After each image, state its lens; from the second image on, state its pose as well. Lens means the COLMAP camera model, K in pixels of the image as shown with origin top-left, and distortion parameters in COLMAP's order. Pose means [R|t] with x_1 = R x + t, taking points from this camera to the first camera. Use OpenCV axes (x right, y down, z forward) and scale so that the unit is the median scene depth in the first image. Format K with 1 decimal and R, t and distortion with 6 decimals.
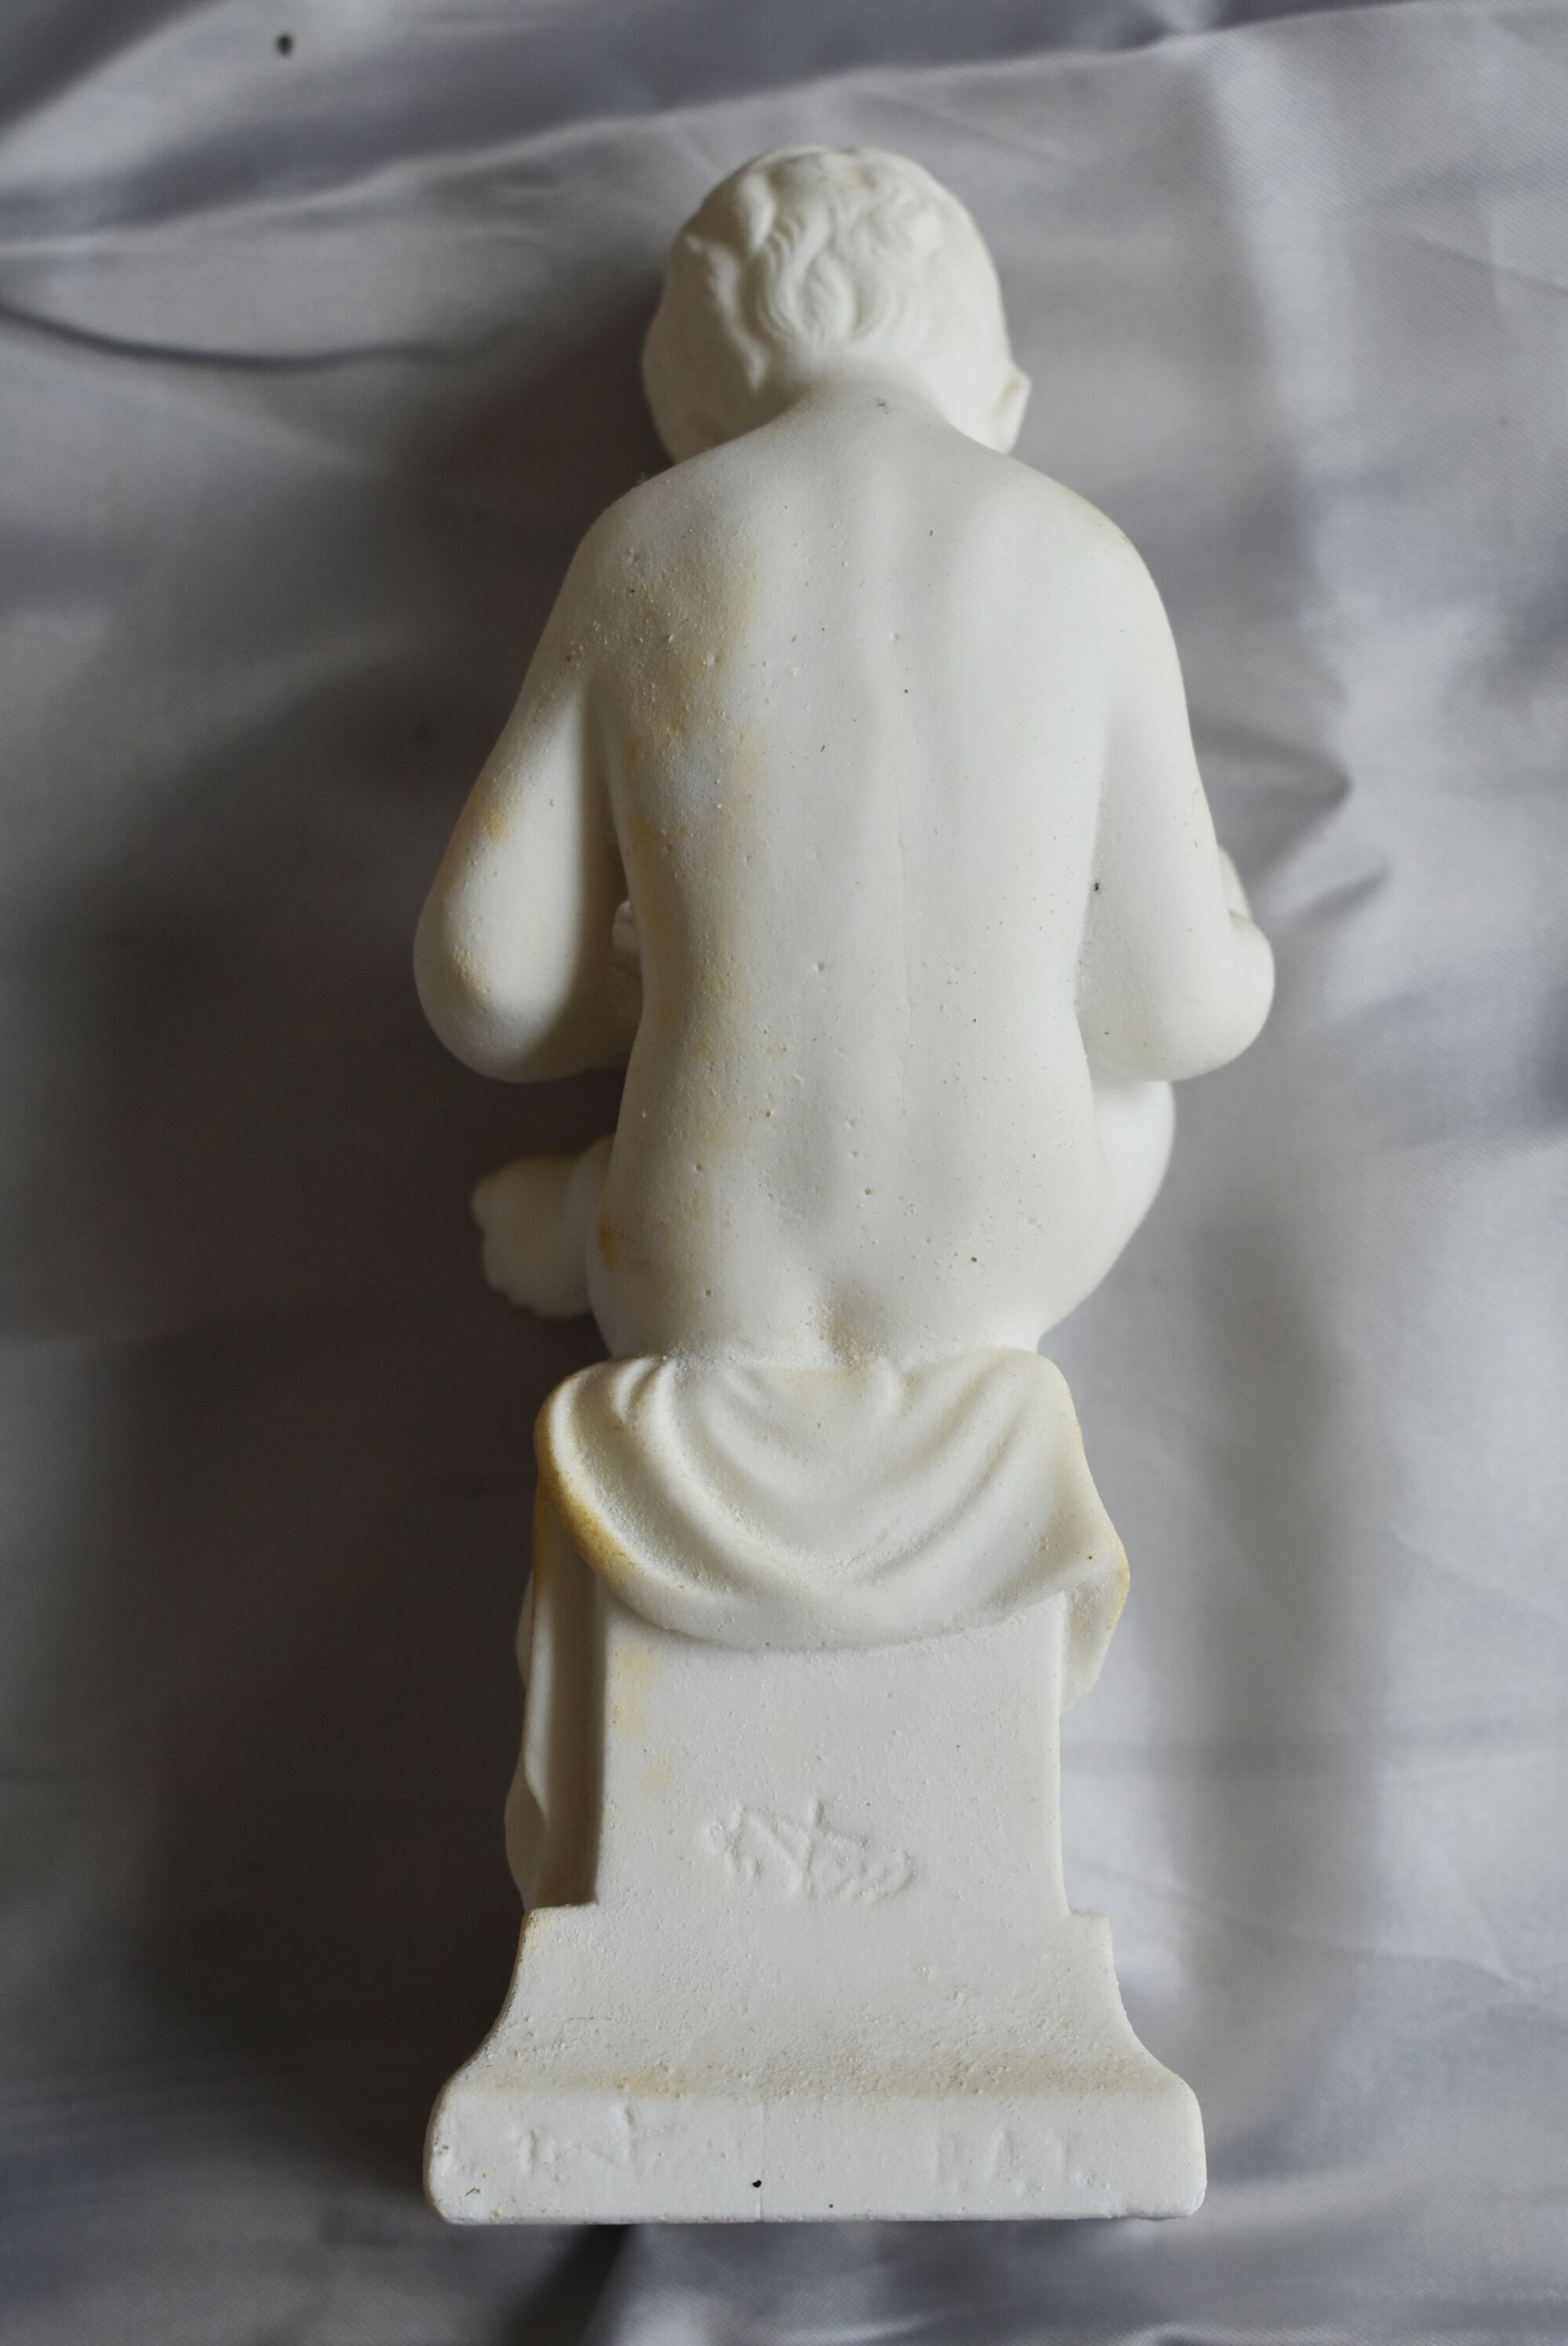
lens RADIAL K [[4730.3, 0, 767.2], [0, 4730.3, 1176.7], [0, 0, 1]] dist [-0.023194, 0.000000]
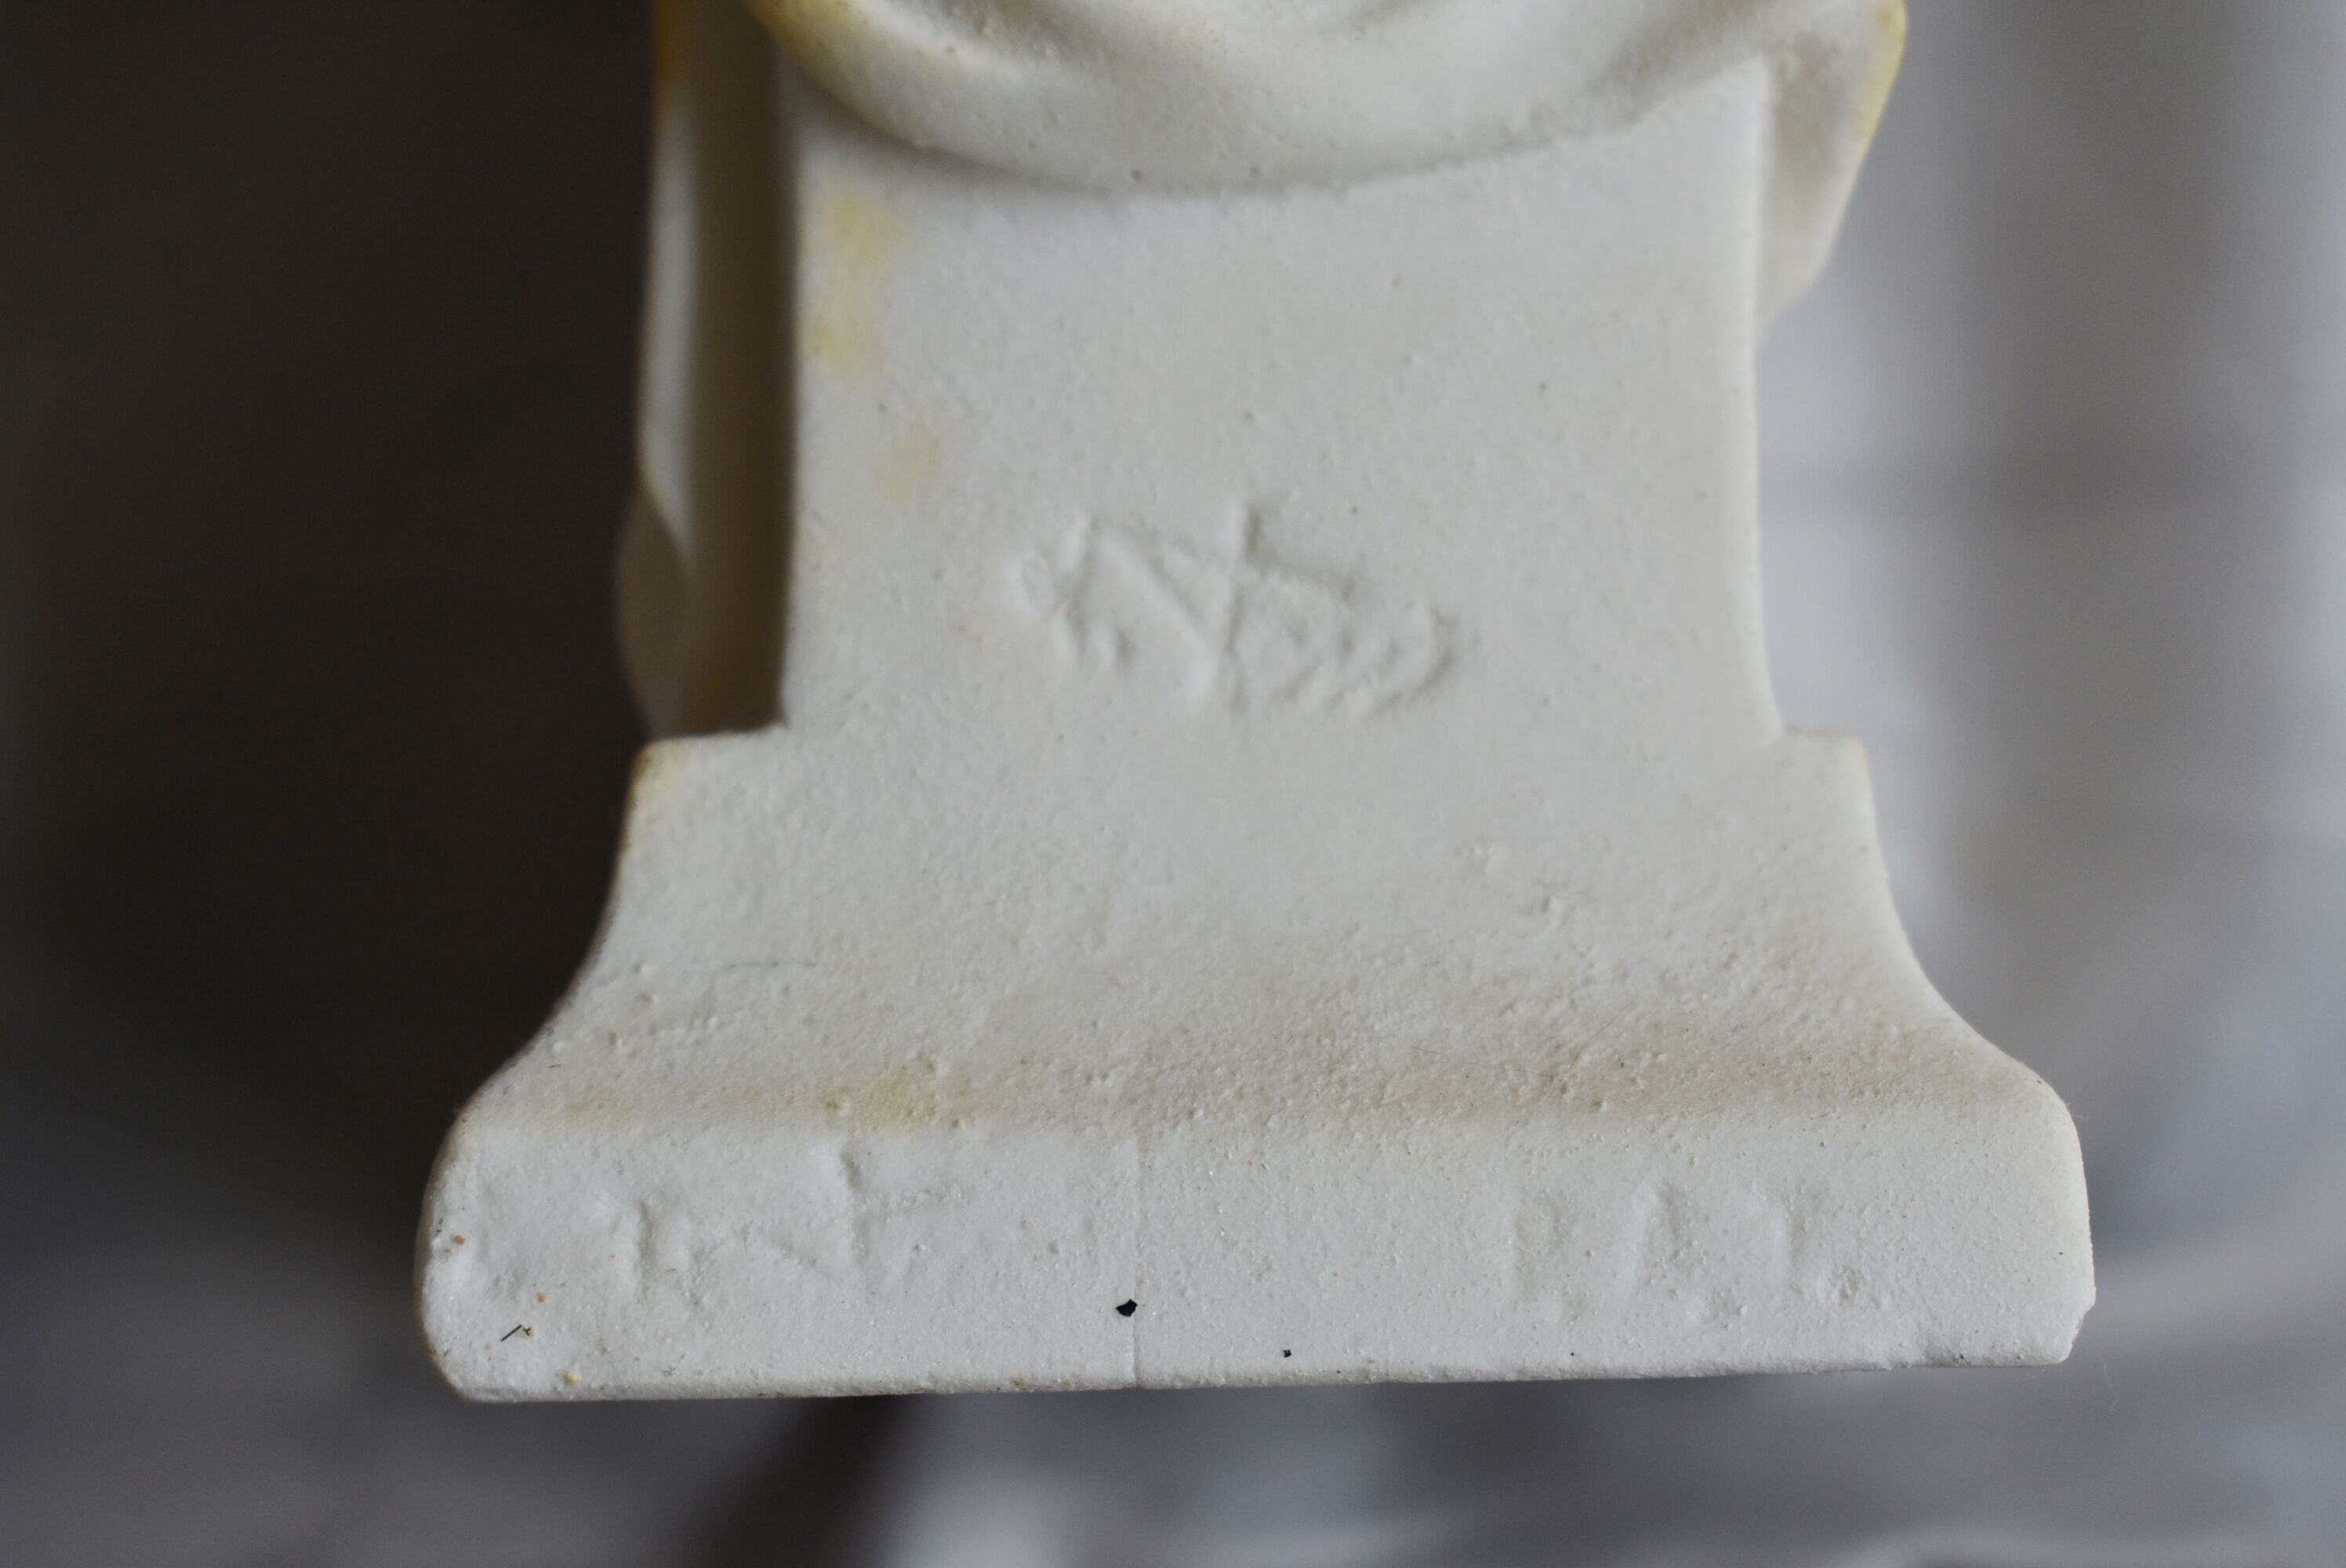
lens RADIAL K [[4730.3, 0, 1179.1], [0, 4730.3, 782.3], [0, 0, 1]] dist [-0.023194, 0.000000]
pose [[0.999862, -0.014861, -0.007434, 0.006979], [0.015657, 0.992421, 0.121881, 0.102396], [0.005566, -0.121980, 0.992517, 0.530007]]
